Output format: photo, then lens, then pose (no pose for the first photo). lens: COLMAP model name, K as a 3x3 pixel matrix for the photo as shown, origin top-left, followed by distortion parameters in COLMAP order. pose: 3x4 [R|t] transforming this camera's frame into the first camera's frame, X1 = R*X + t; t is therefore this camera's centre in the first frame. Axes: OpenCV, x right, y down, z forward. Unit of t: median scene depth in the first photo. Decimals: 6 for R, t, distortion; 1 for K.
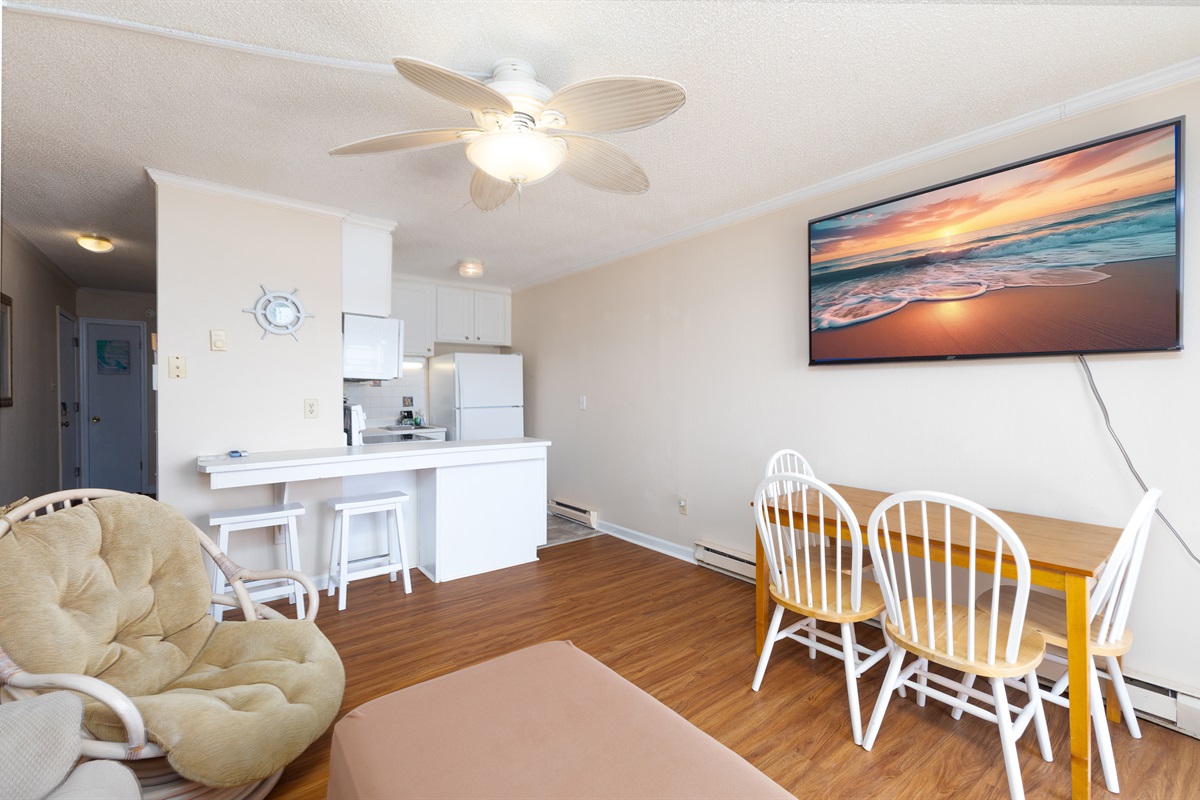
lens RADIAL K [[510.7, 0, 600.0], [0, 510.7, 400.0], [0, 0, 1]] dist [0.000120, 0.000047]
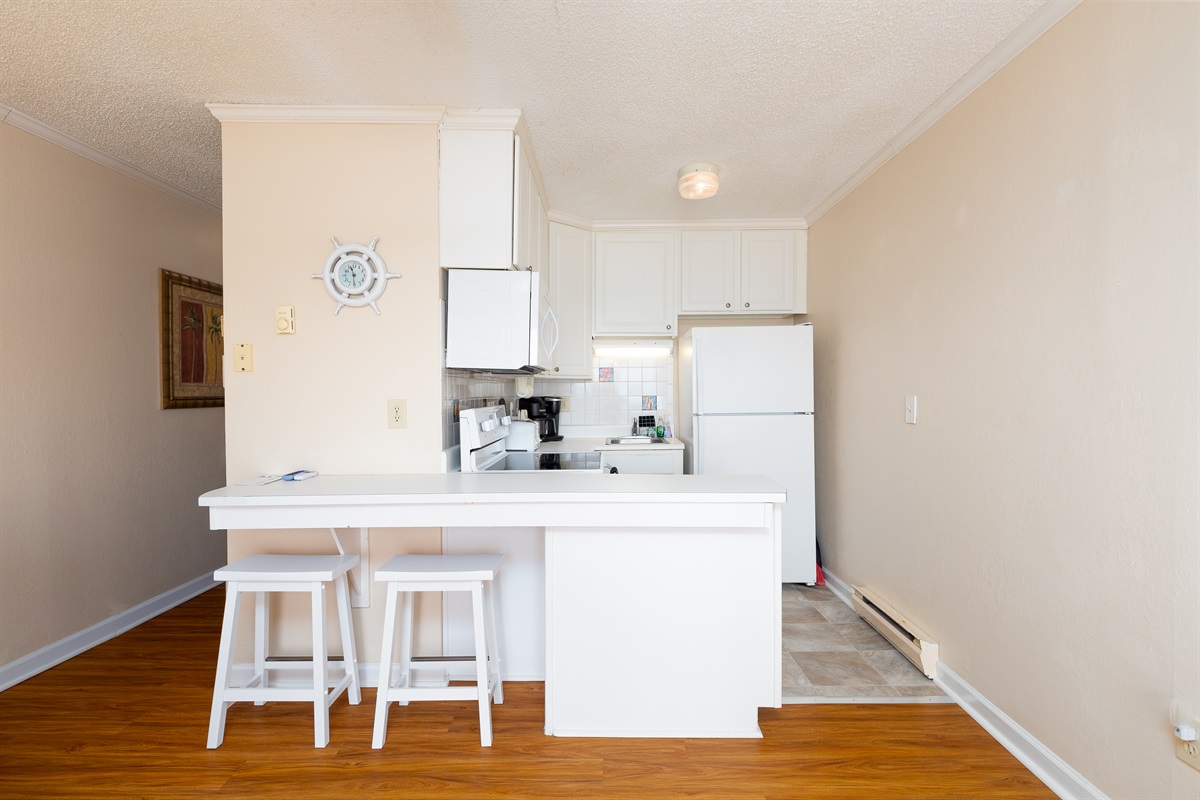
lens RADIAL K [[576.2, 0, 600.0], [0, 576.2, 400.0], [0, 0, 1]] dist [0.033693, -0.012746]
pose [[0.782128, 0.009892, -0.623039, 0.085447], [-0.007929, 0.999951, 0.005923, -0.005938], [0.623067, 0.000308, 0.782168, 0.402942]]
